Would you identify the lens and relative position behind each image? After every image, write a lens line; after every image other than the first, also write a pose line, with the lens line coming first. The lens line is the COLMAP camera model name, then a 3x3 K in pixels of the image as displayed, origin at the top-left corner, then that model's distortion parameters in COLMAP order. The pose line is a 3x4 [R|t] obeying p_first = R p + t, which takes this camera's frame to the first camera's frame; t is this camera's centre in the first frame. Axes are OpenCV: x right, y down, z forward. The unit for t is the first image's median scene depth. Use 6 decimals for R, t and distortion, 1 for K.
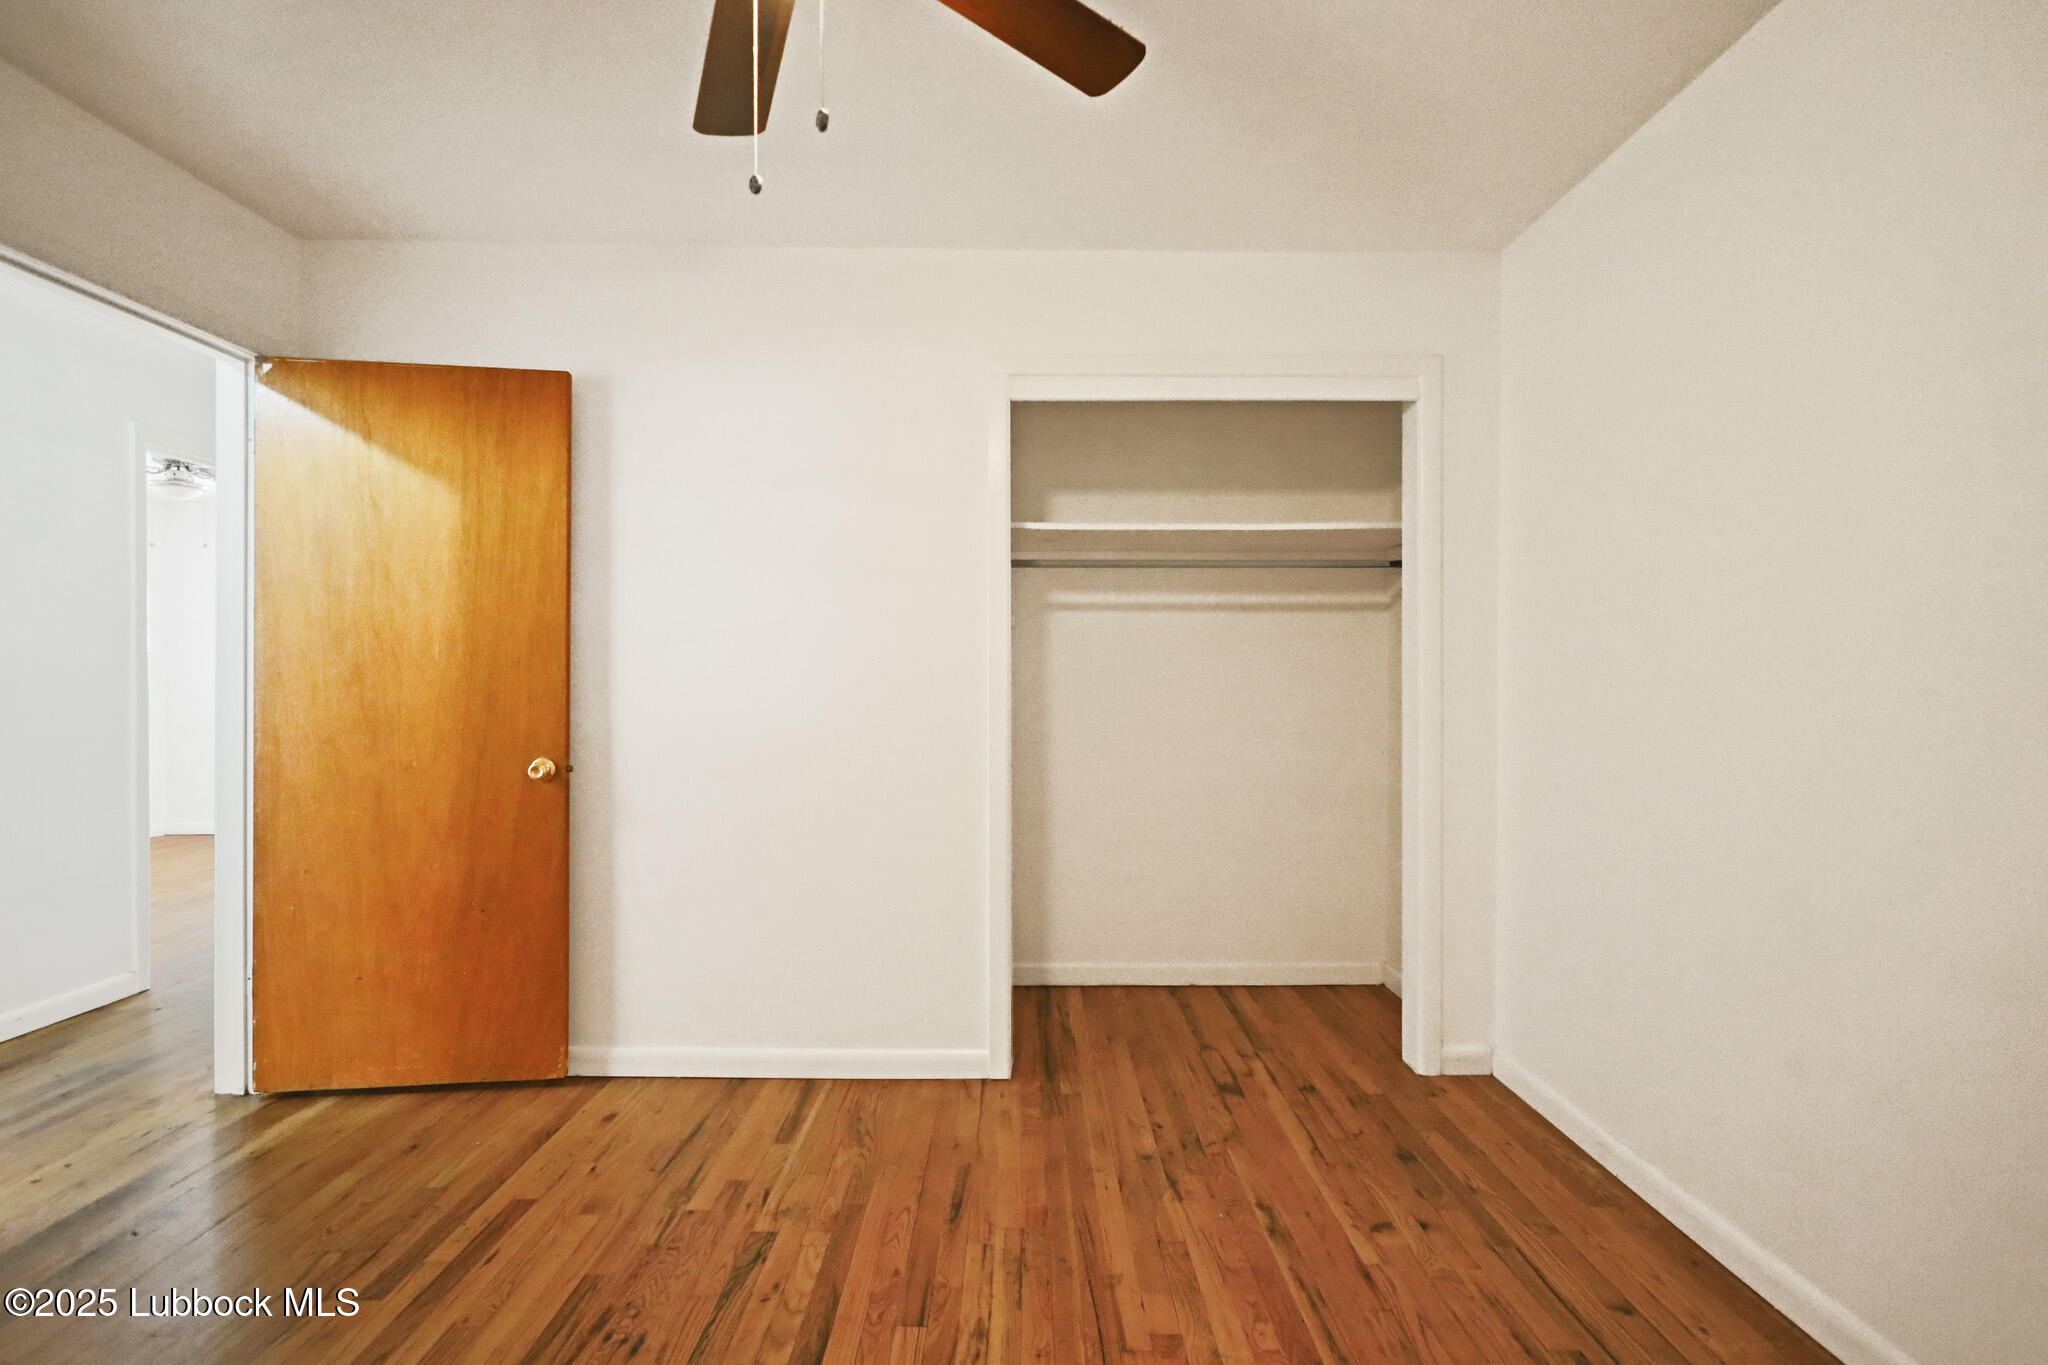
lens RADIAL K [[1017.1, 0, 1025.5], [0, 1017.1, 688.5], [0, 0, 1]] dist [0.001046, 0.000079]
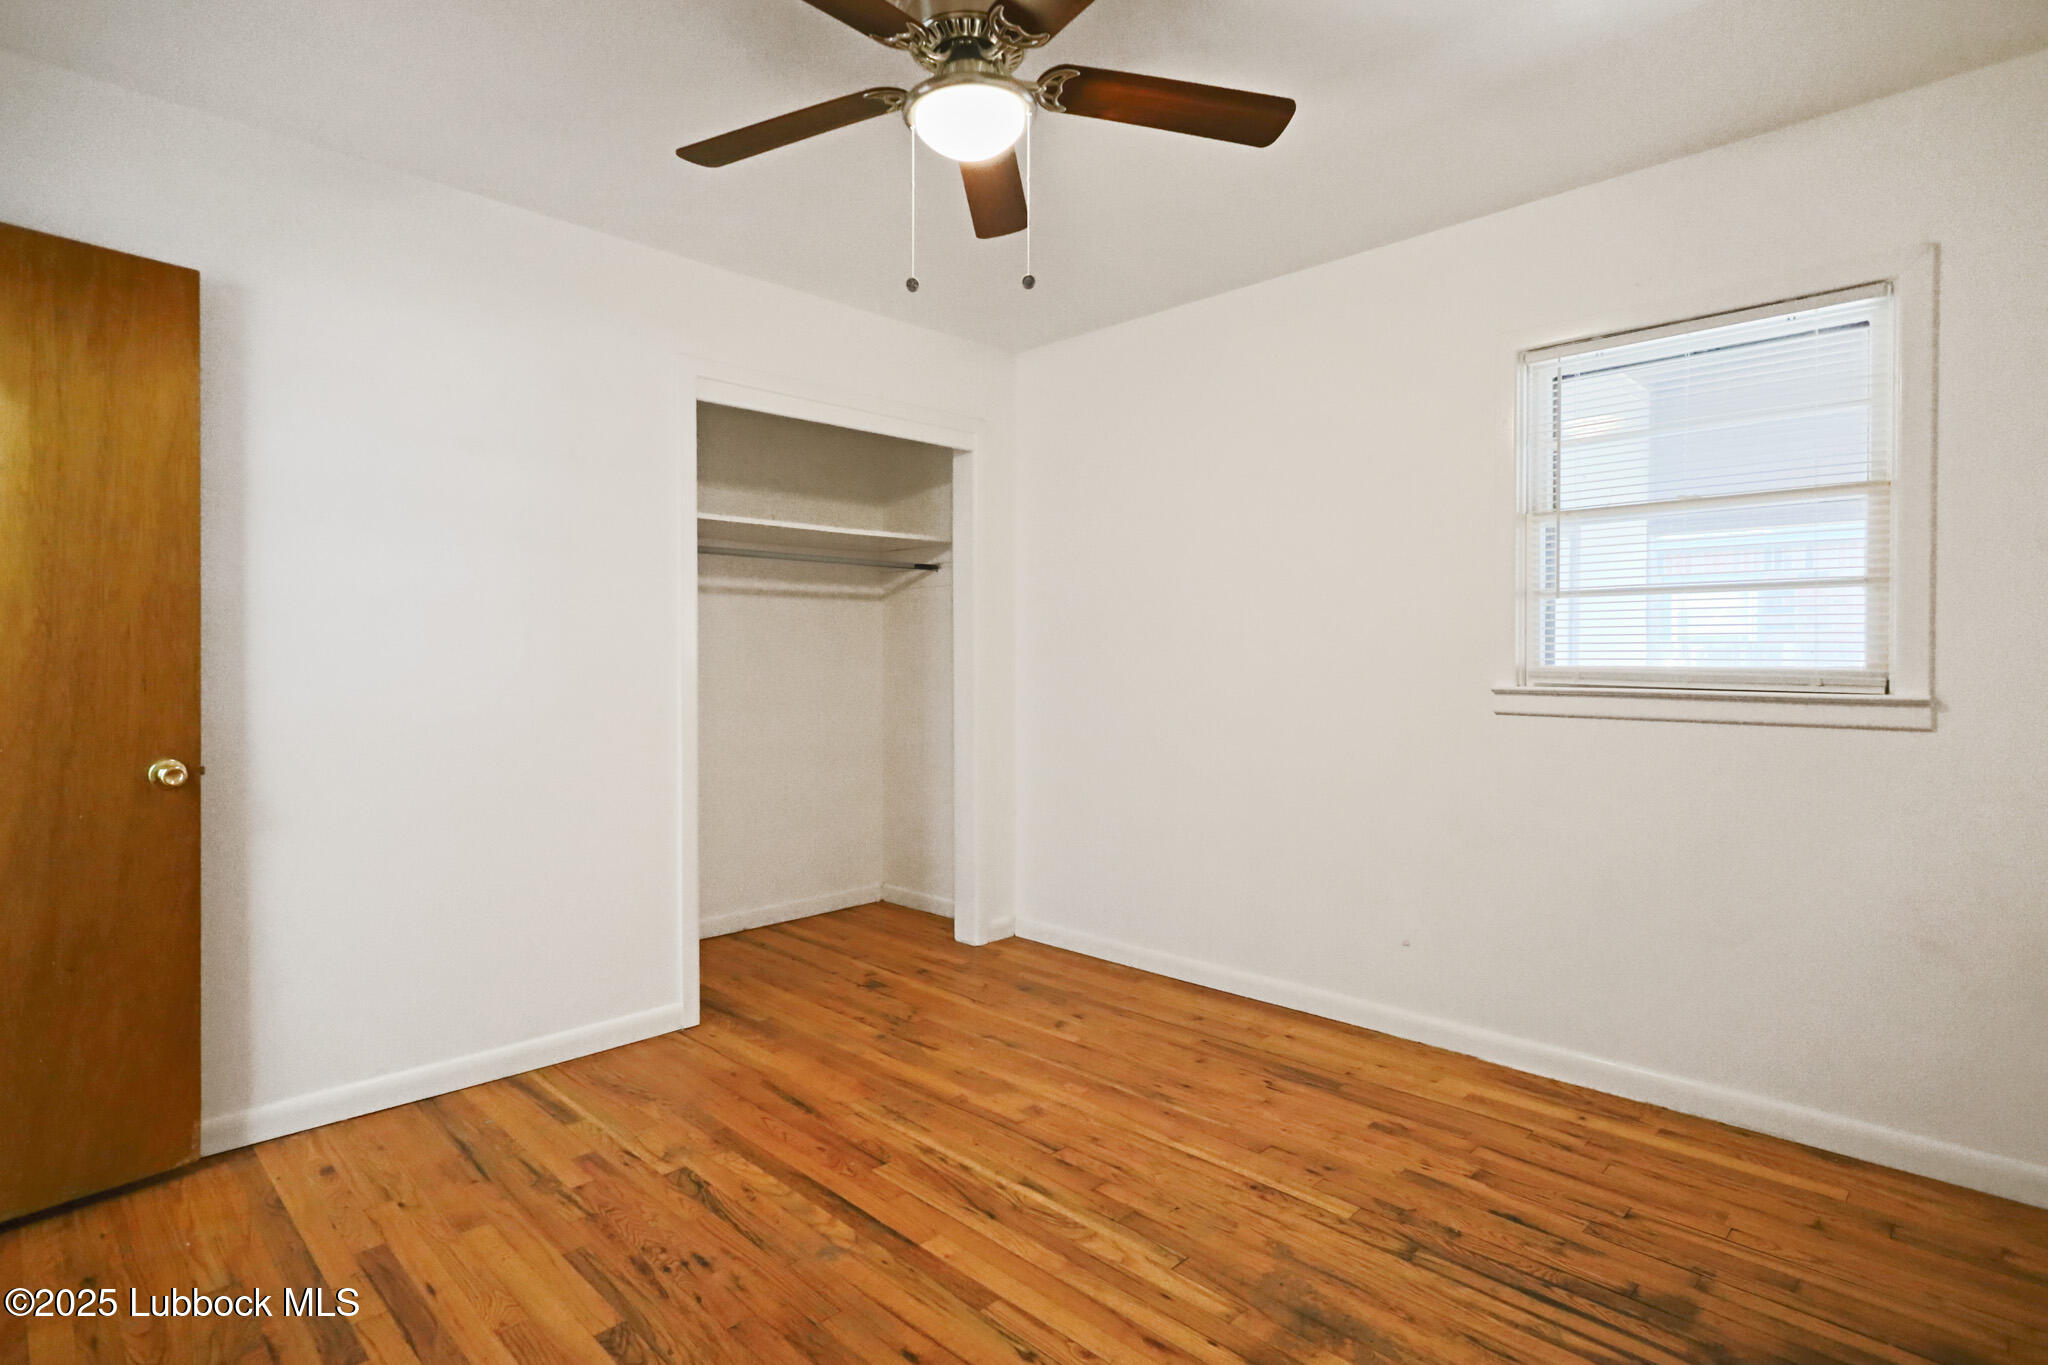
lens RADIAL K [[1024.2, 0, 1032.4], [0, 1024.2, 662.1], [0, 0, 1]] dist [0.001968, 0.000384]
pose [[0.709489, -0.006909, 0.704683, -0.562349], [0.008338, 0.999964, 0.001408, -0.001876], [-0.704667, 0.004877, 0.709521, -0.029062]]
